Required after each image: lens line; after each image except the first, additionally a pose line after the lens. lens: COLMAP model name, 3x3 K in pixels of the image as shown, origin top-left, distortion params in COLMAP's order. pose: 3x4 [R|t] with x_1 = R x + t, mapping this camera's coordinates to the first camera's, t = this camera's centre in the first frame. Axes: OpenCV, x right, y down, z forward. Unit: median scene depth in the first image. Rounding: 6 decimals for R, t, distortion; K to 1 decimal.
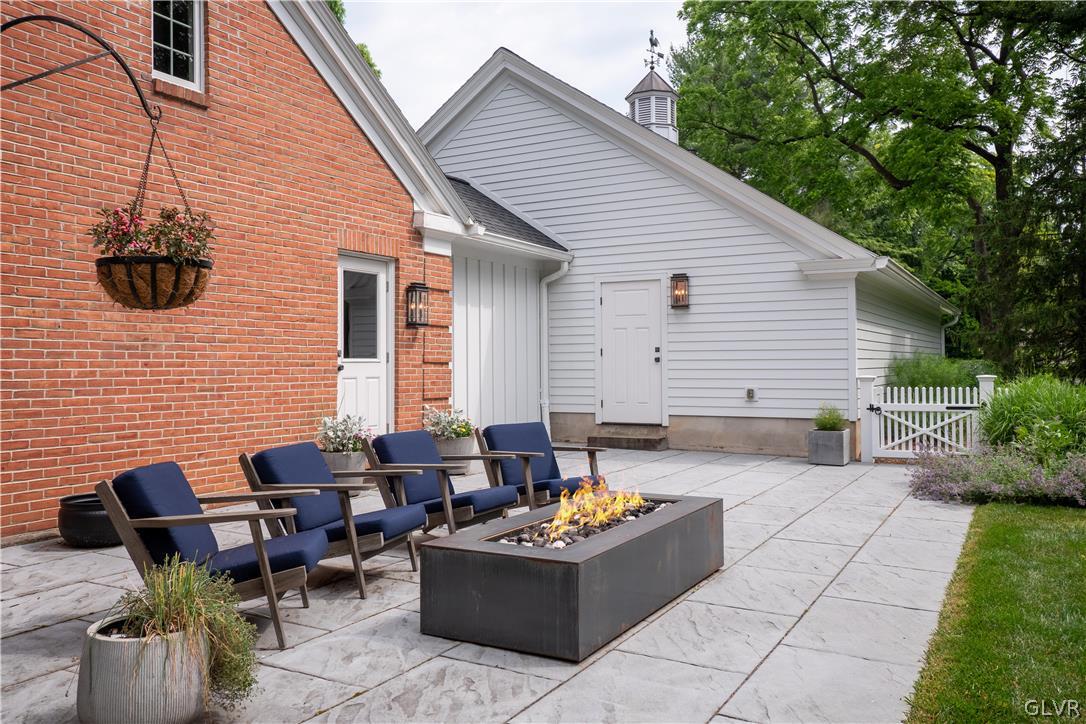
lens RADIAL K [[857.6, 0, 542.5], [0, 857.6, 361.2], [0, 0, 1]] dist [-0.003600, -0.000437]
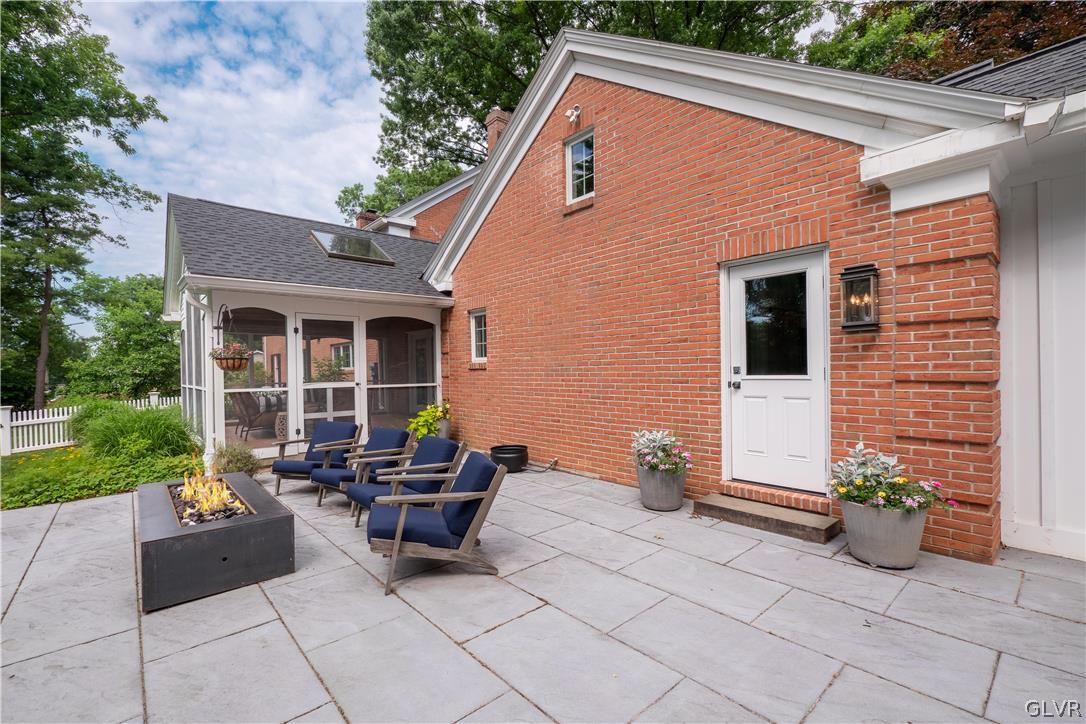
lens RADIAL K [[469.0, 0, 542.7], [0, 469.0, 370.9], [0, 0, 1]] dist [0.001387, 0.000022]
pose [[-0.324964, 0.011208, -0.945660, 0.356272], [0.019214, 0.999802, 0.005246, -0.016712], [0.945531, -0.016465, -0.325115, 1.058863]]
